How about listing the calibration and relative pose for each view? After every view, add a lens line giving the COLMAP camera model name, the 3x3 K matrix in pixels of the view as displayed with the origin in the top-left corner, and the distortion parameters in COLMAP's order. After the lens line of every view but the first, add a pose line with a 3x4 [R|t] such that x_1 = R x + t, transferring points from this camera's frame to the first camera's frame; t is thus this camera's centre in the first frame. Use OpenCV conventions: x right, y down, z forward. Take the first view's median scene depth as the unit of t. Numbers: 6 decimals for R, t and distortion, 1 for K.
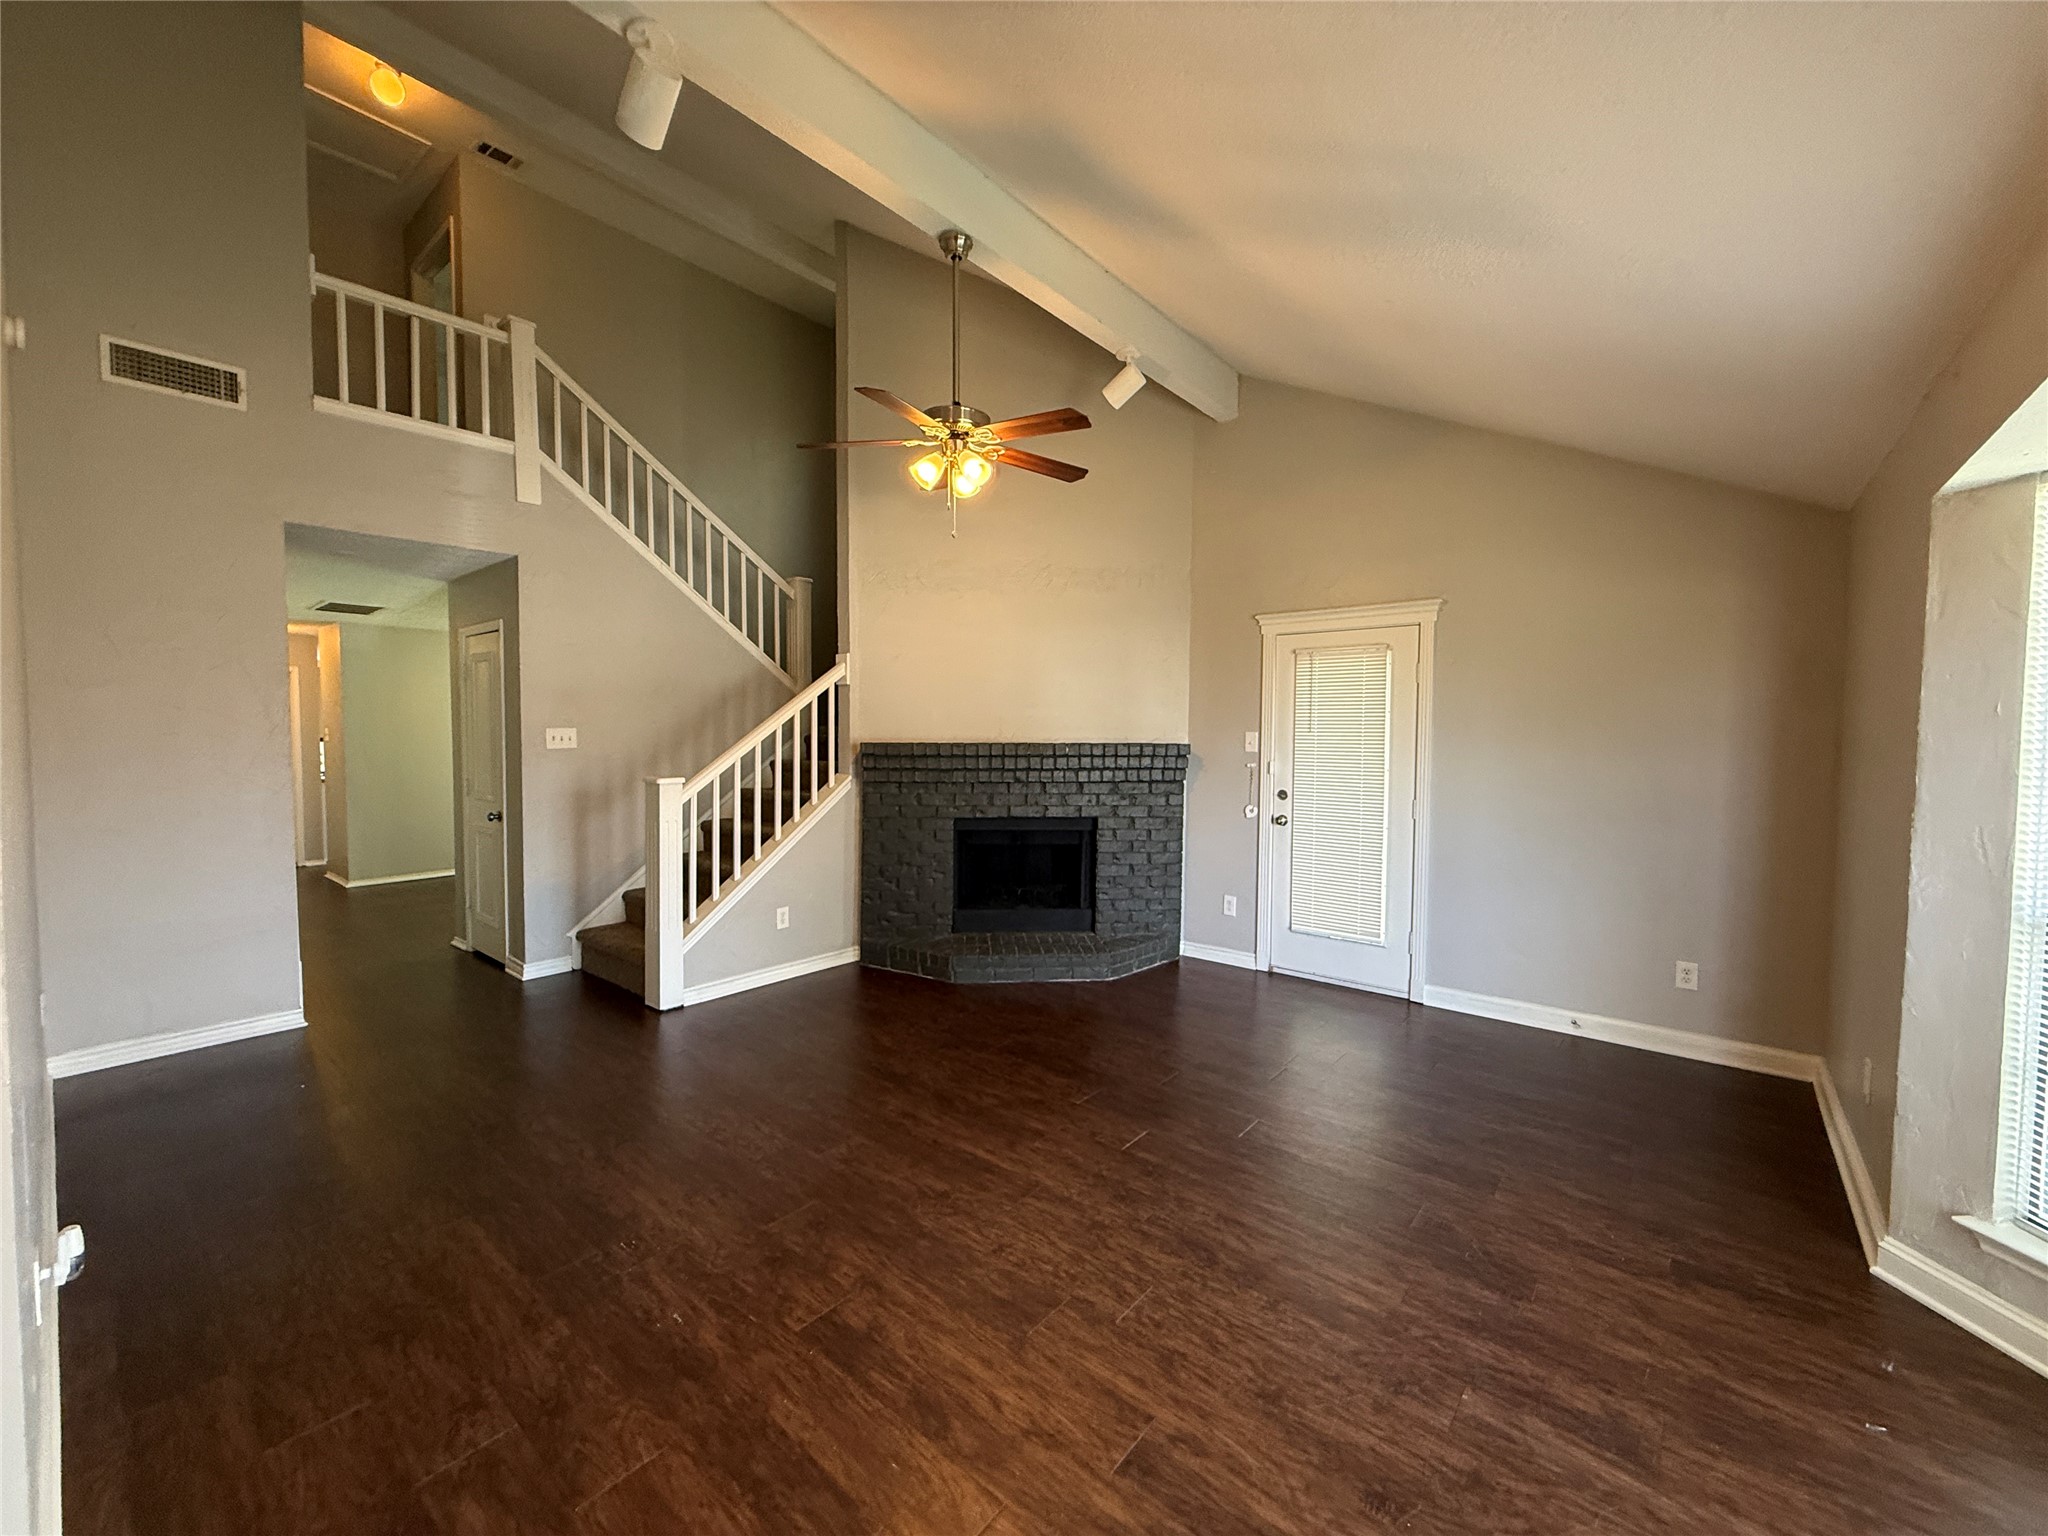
lens RADIAL K [[819.6, 0, 1021.9], [0, 819.6, 764.5], [0, 0, 1]] dist [0.000241, 0.000224]
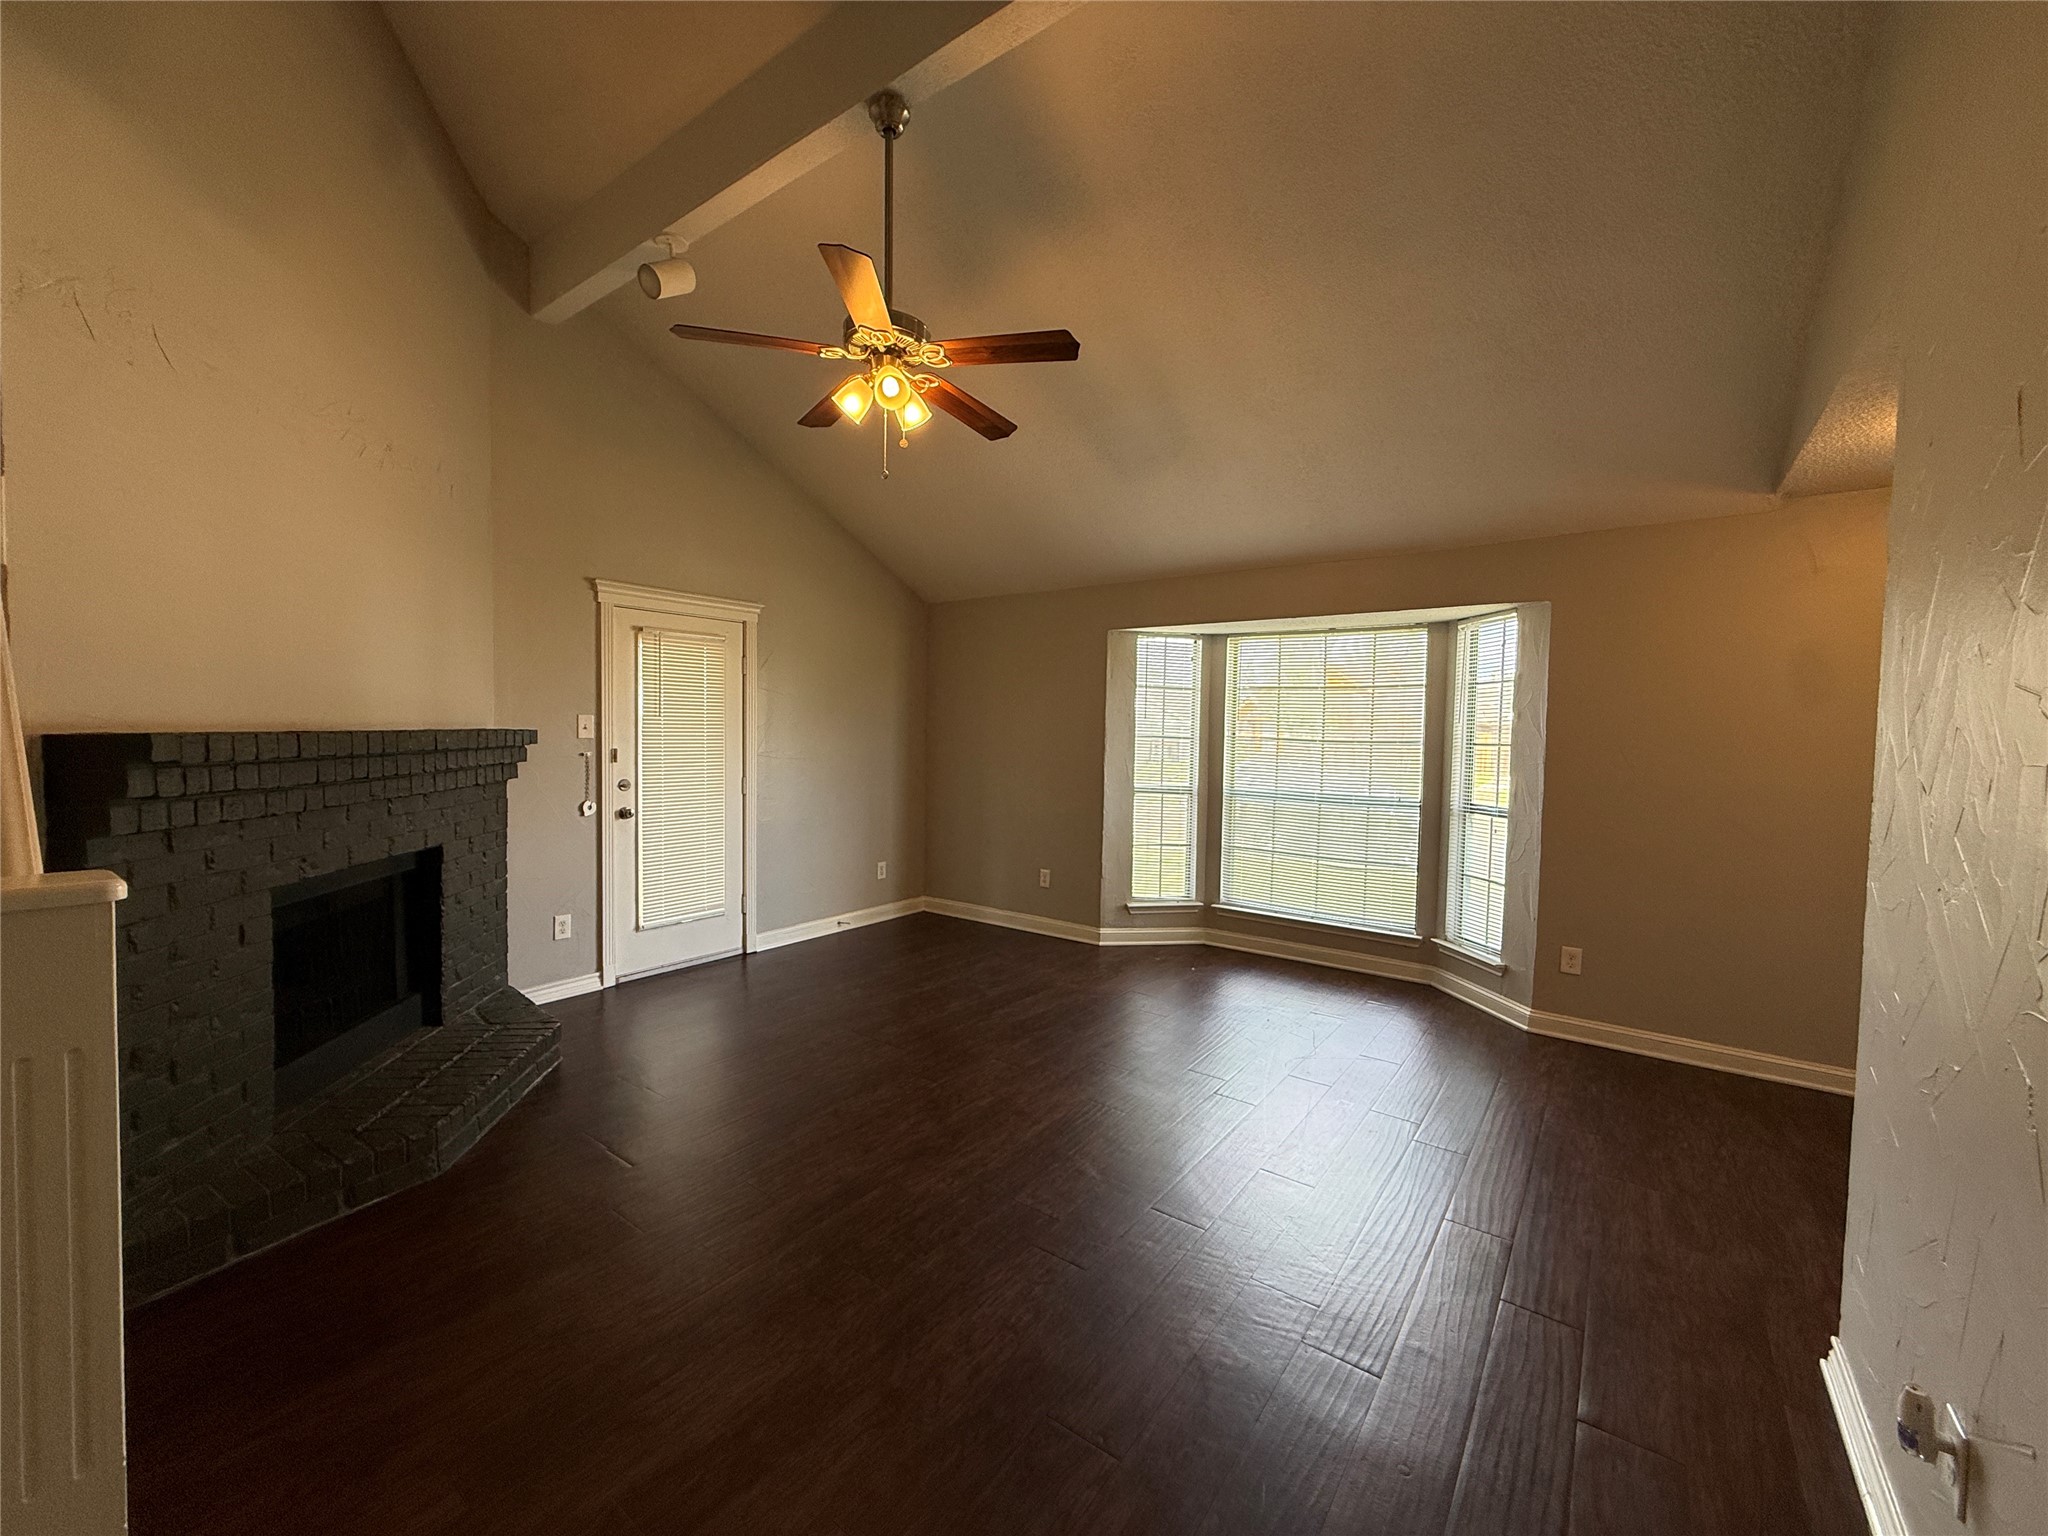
lens RADIAL K [[819.6, 0, 1021.9], [0, 819.6, 764.5], [0, 0, 1]] dist [0.000241, 0.000224]
pose [[-0.054971, -0.051568, 0.997155, -0.729242], [0.024060, 0.998307, 0.052954, -0.027538], [-0.998198, 0.026902, -0.053638, 0.733072]]
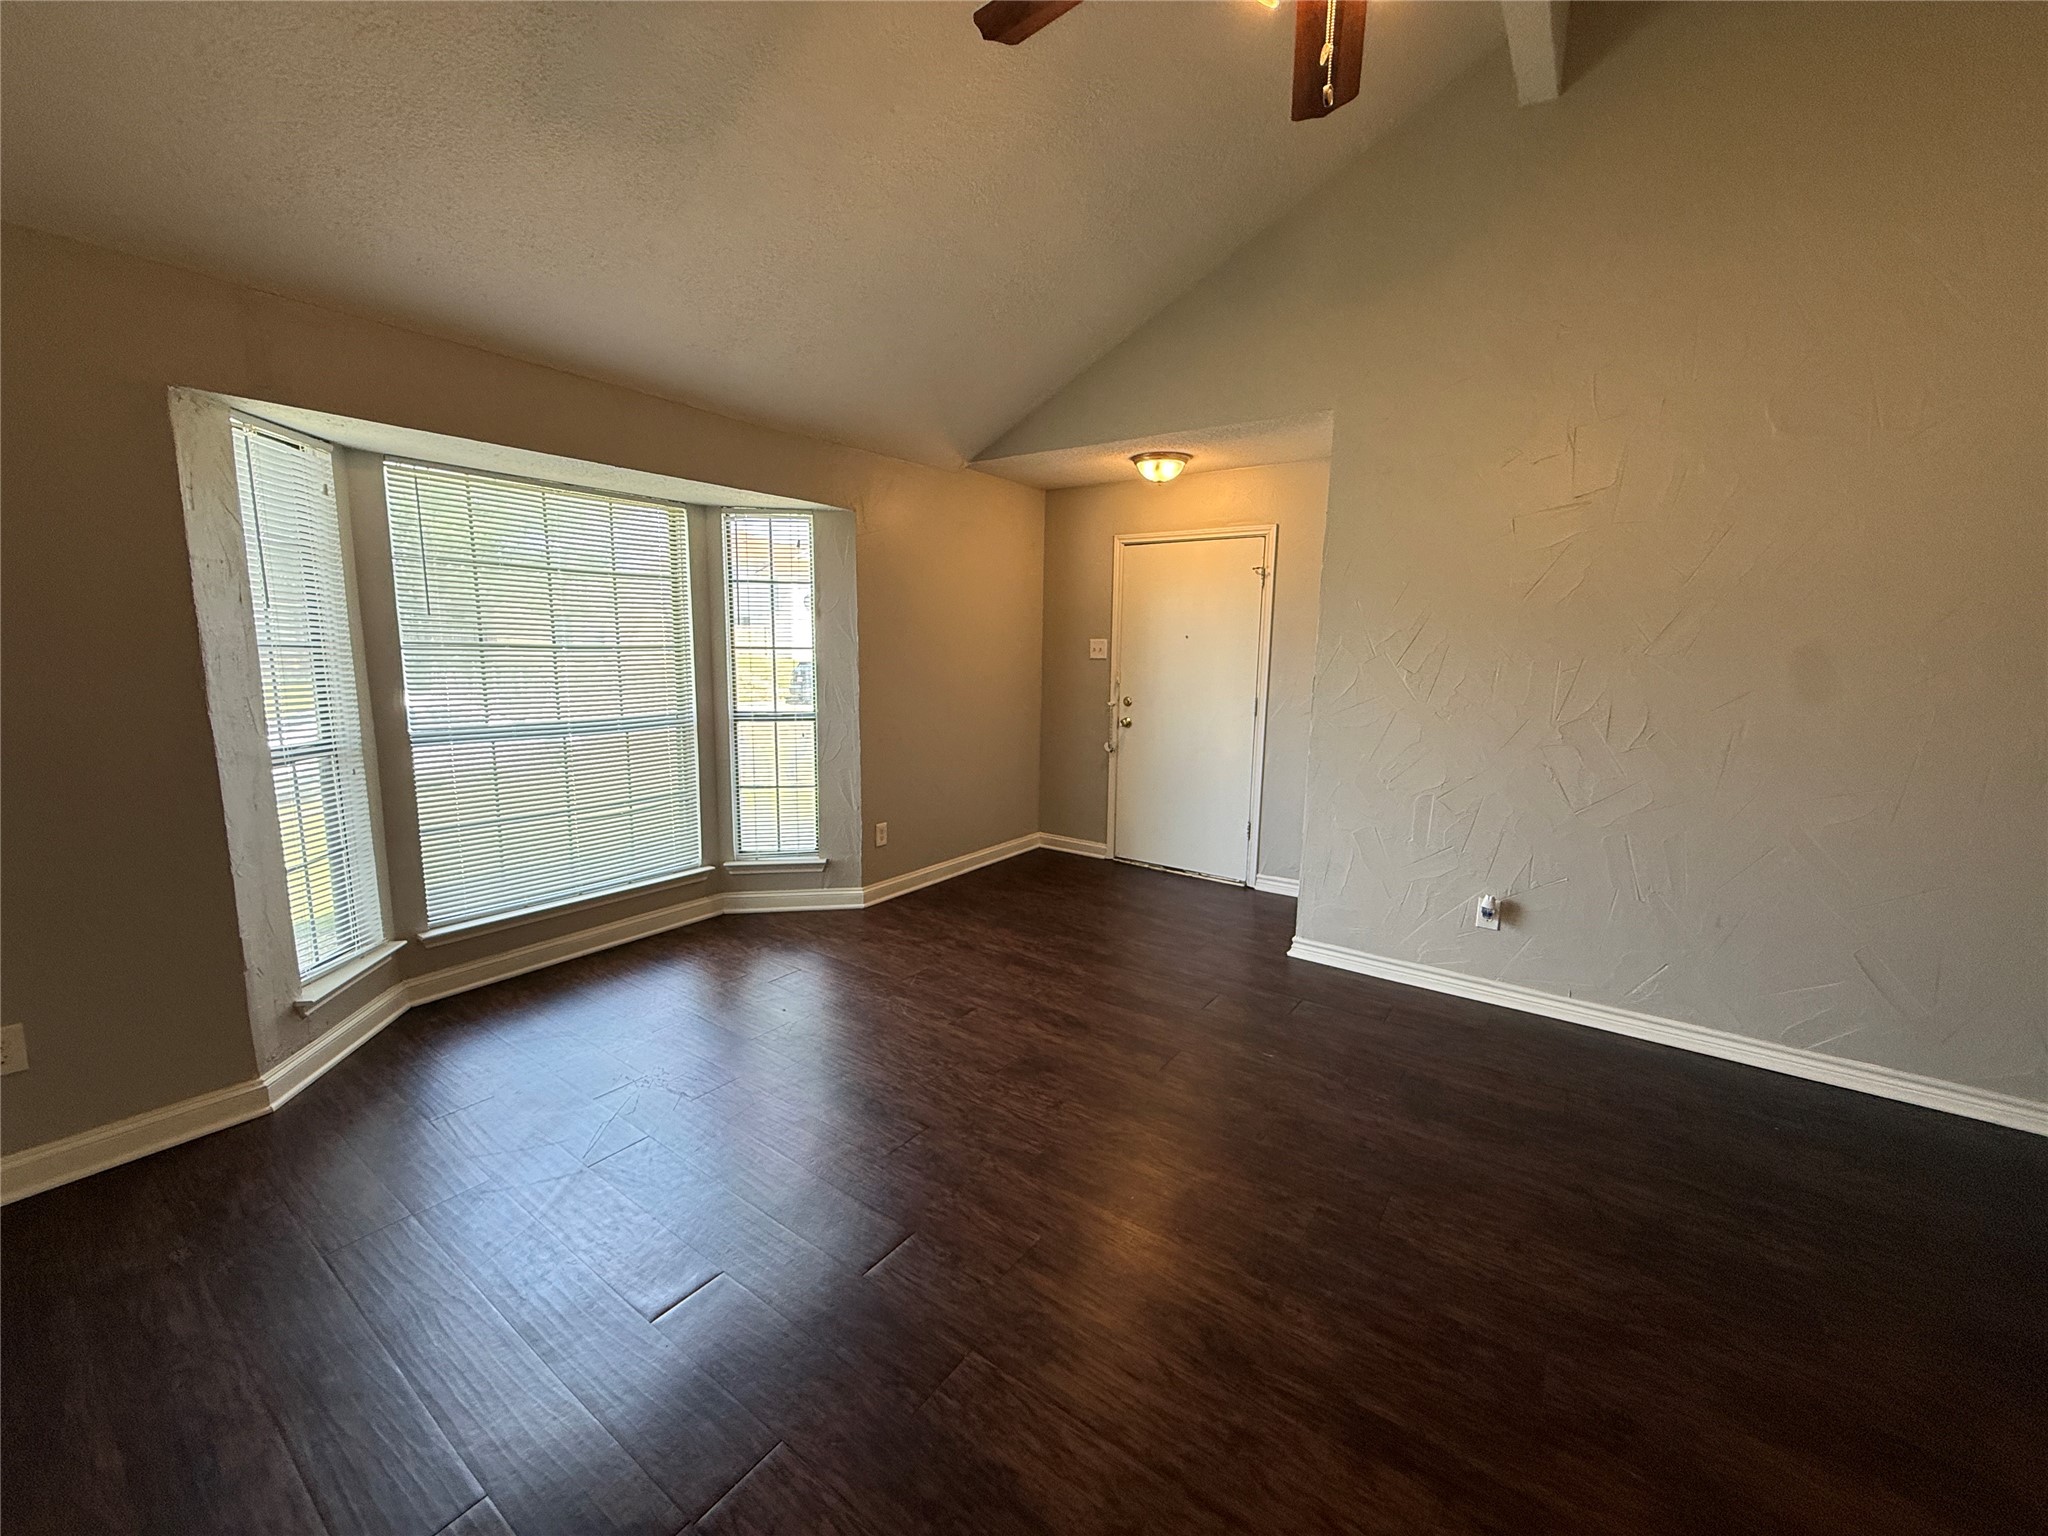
lens RADIAL K [[819.6, 0, 1021.9], [0, 819.6, 764.5], [0, 0, 1]] dist [0.000241, 0.000224]
pose [[-0.996808, -0.012679, -0.078818, 0.065184], [-0.027609, 0.981134, 0.191348, -0.044386], [0.074905, 0.192913, -0.978353, 1.125904]]
